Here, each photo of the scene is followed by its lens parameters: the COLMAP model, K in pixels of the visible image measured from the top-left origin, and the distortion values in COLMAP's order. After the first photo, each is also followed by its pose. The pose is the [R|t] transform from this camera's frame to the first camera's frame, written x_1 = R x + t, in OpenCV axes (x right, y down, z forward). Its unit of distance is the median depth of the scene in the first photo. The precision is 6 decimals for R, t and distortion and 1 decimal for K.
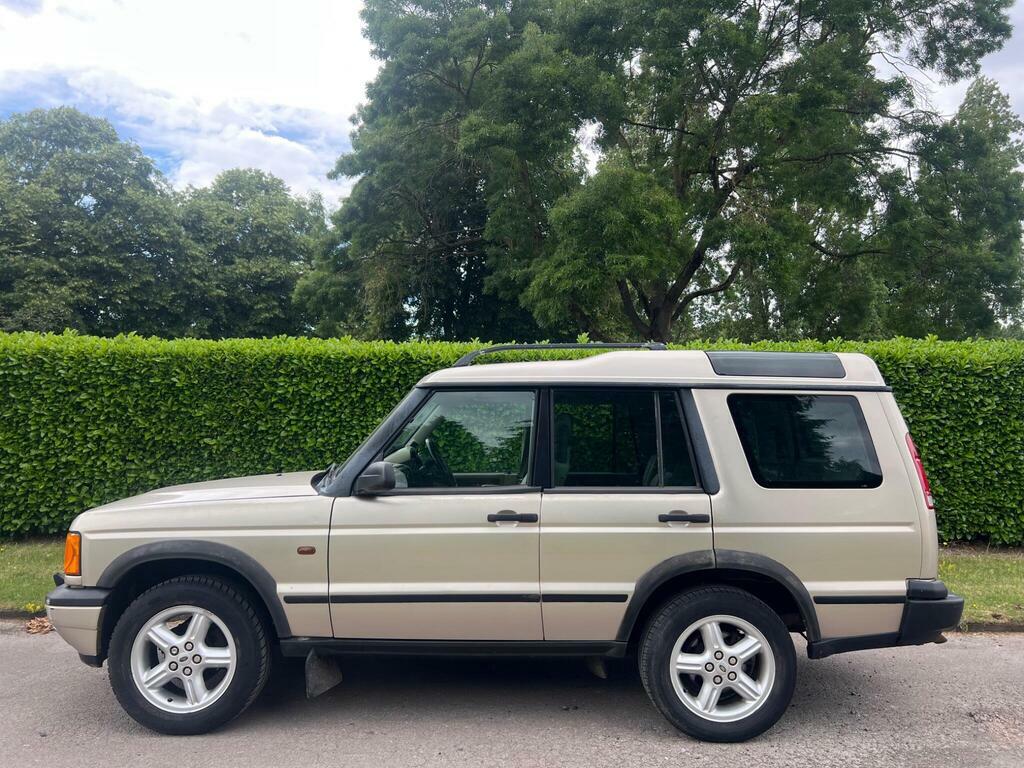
lens RADIAL K [[775.1, 0, 513.6], [0, 775.1, 391.9], [0, 0, 1]] dist [0.033139, -0.032249]
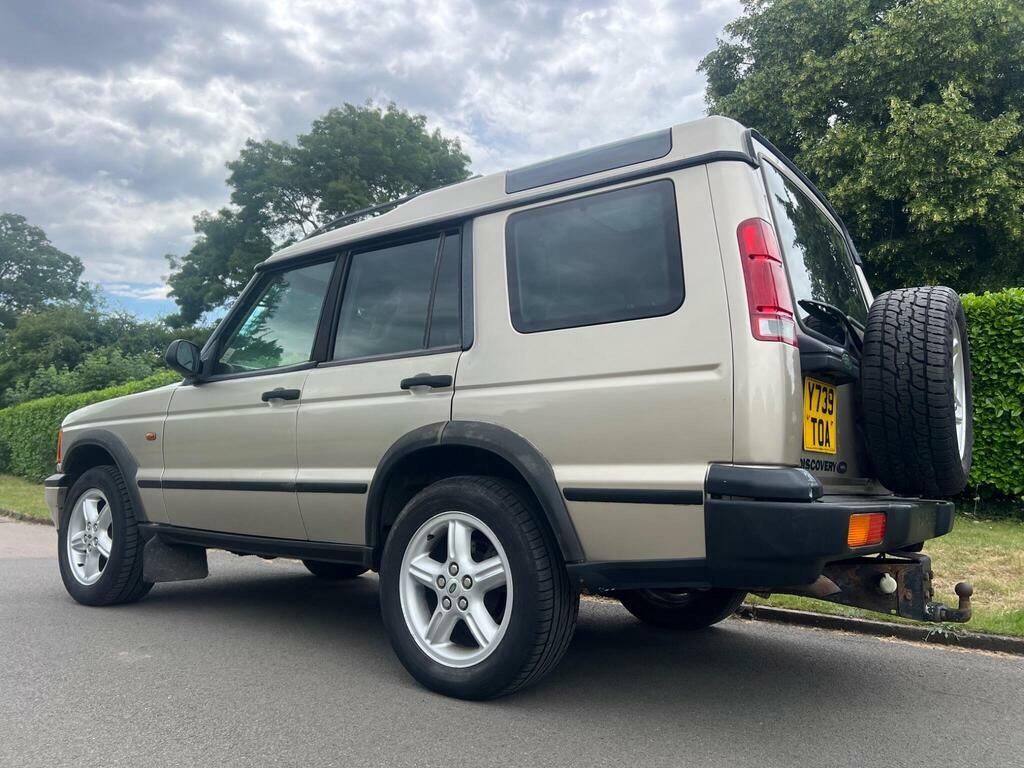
lens RADIAL K [[777.3, 0, 516.4], [0, 777.3, 387.7], [0, 0, 1]] dist [0.041648, -0.051345]
pose [[0.794327, -0.062351, -0.604282, 0.332838], [0.022630, 0.997065, -0.073132, 0.101095], [0.607068, 0.044416, 0.793407, 0.209369]]
